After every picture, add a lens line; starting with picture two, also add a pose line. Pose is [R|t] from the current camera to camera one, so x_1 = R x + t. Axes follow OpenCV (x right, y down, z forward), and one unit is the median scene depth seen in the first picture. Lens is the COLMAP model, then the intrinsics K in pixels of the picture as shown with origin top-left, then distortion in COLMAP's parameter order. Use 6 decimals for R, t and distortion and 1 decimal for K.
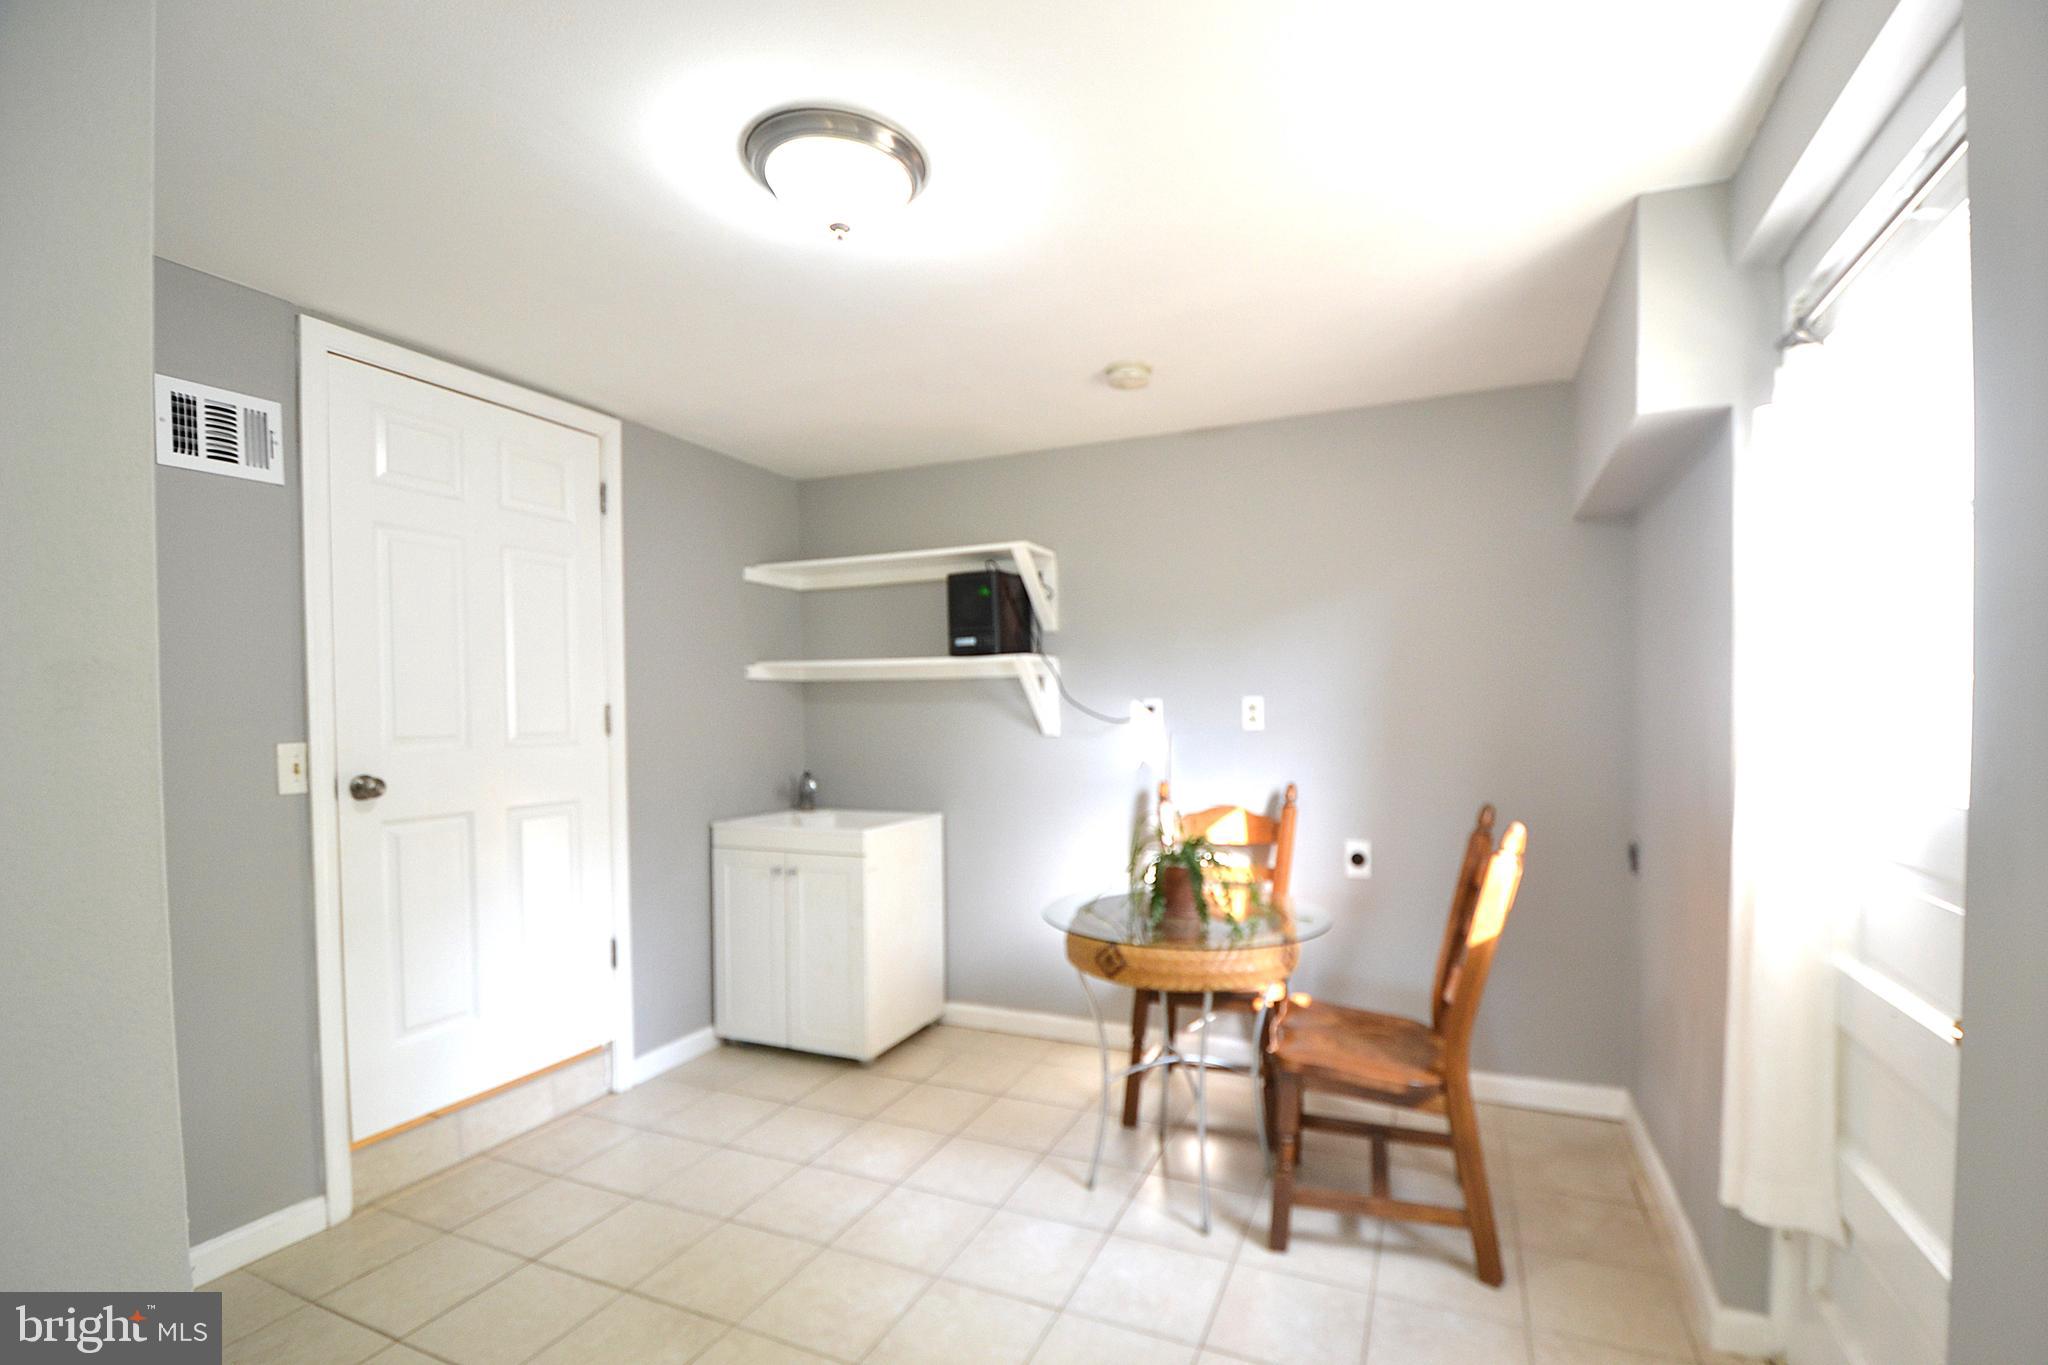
lens RADIAL K [[915.6, 0, 1054.0], [0, 915.6, 755.4], [0, 0, 1]] dist [0.019090, -0.000485]
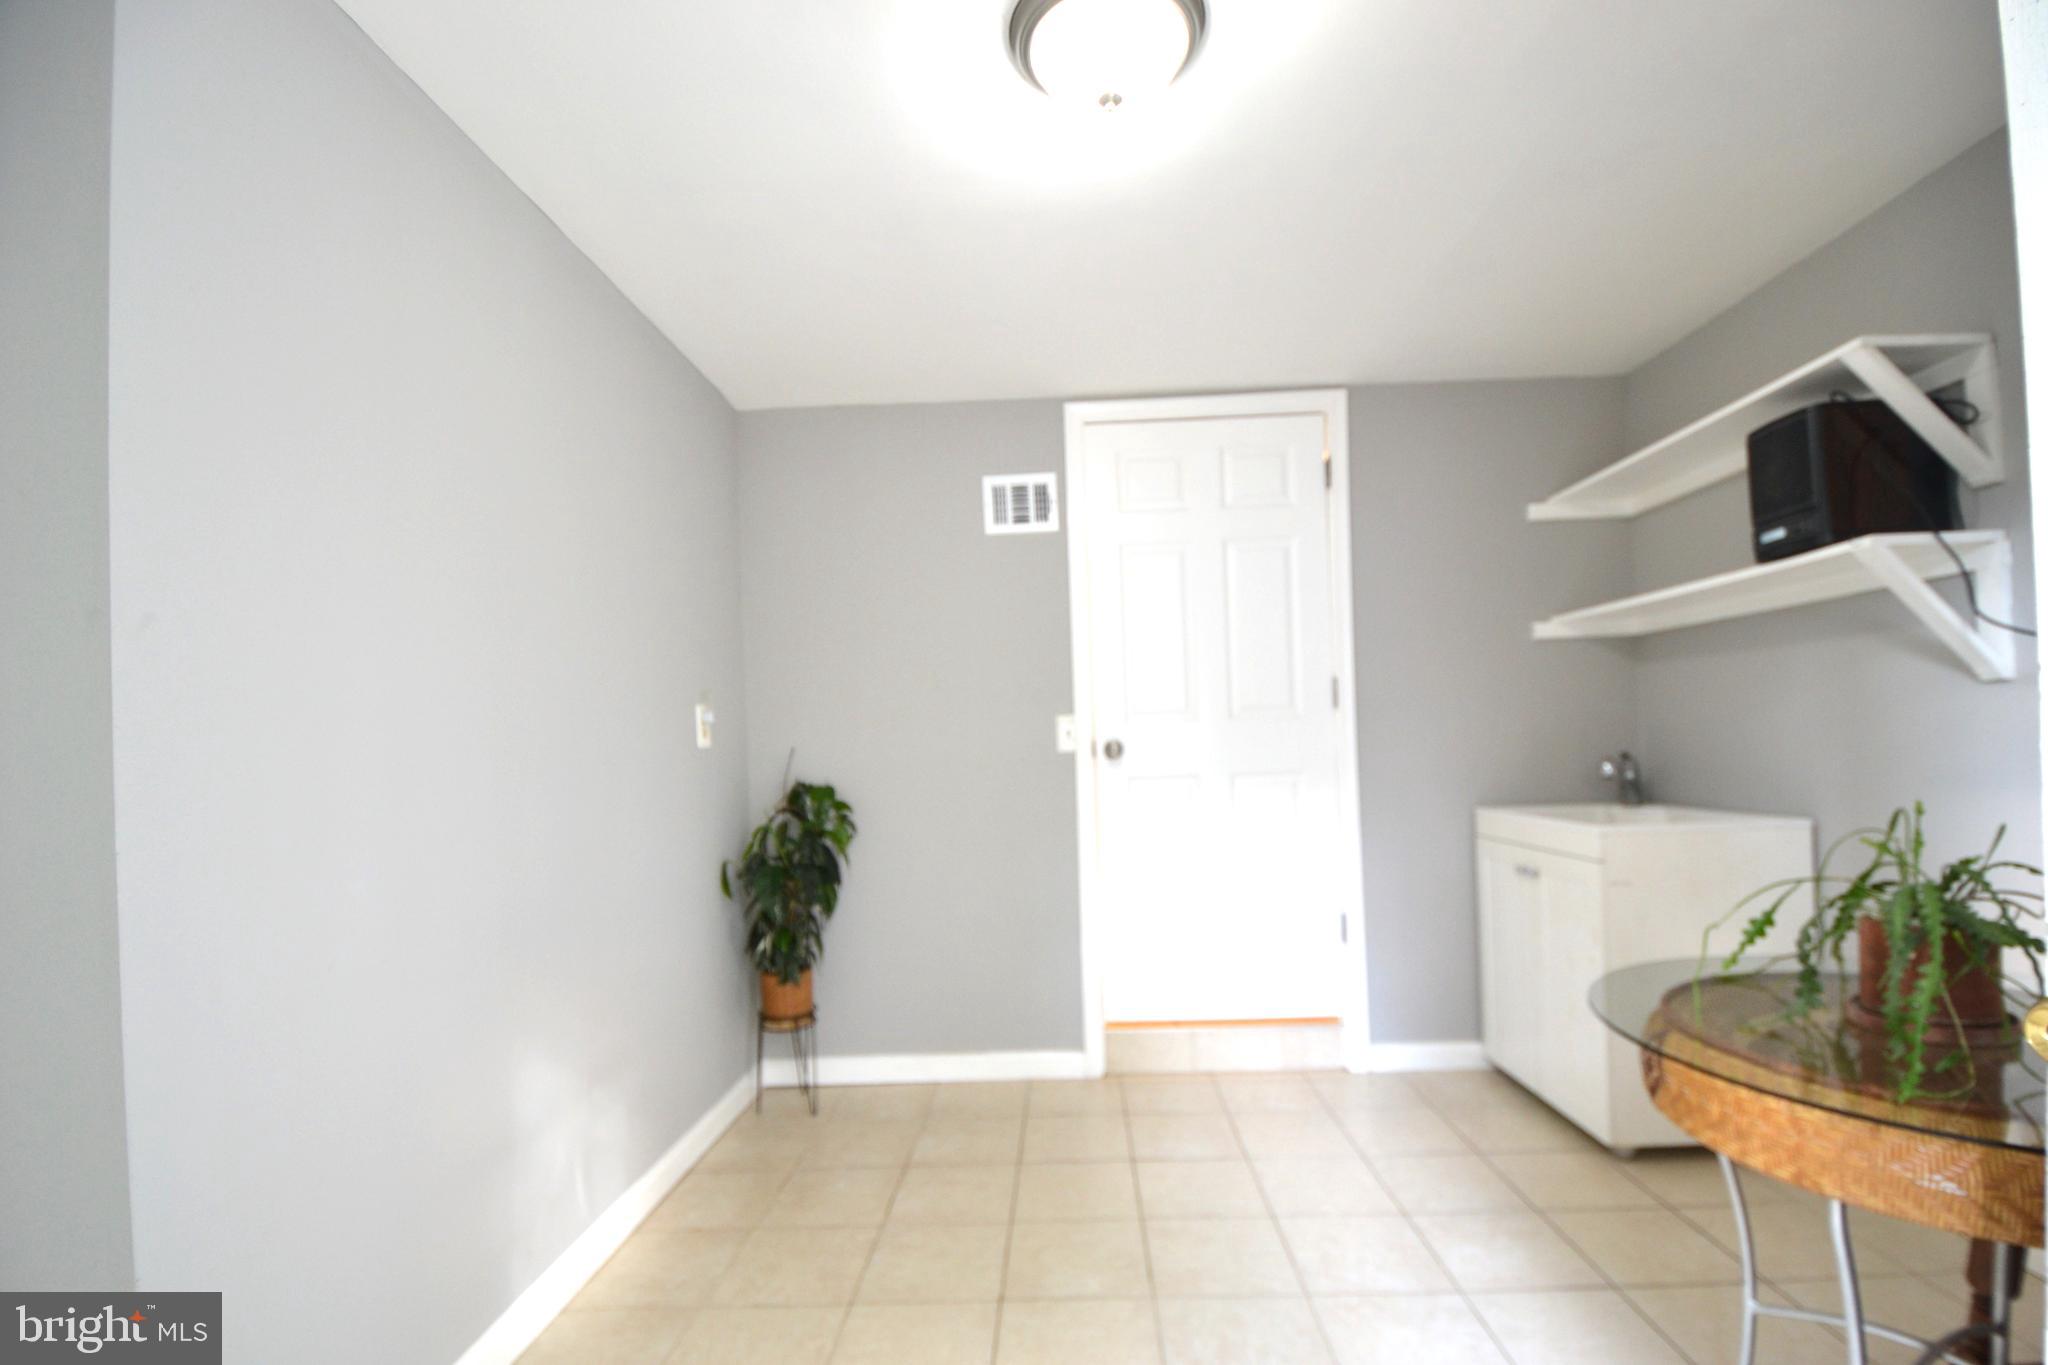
lens RADIAL K [[915.6, 0, 1054.0], [0, 915.6, 755.4], [0, 0, 1]] dist [0.019090, -0.000485]
pose [[0.385876, 0.002488, -0.922547, 0.317507], [-0.016328, 0.999858, -0.004133, 0.038459], [0.922406, 0.016658, 0.385862, 0.337206]]
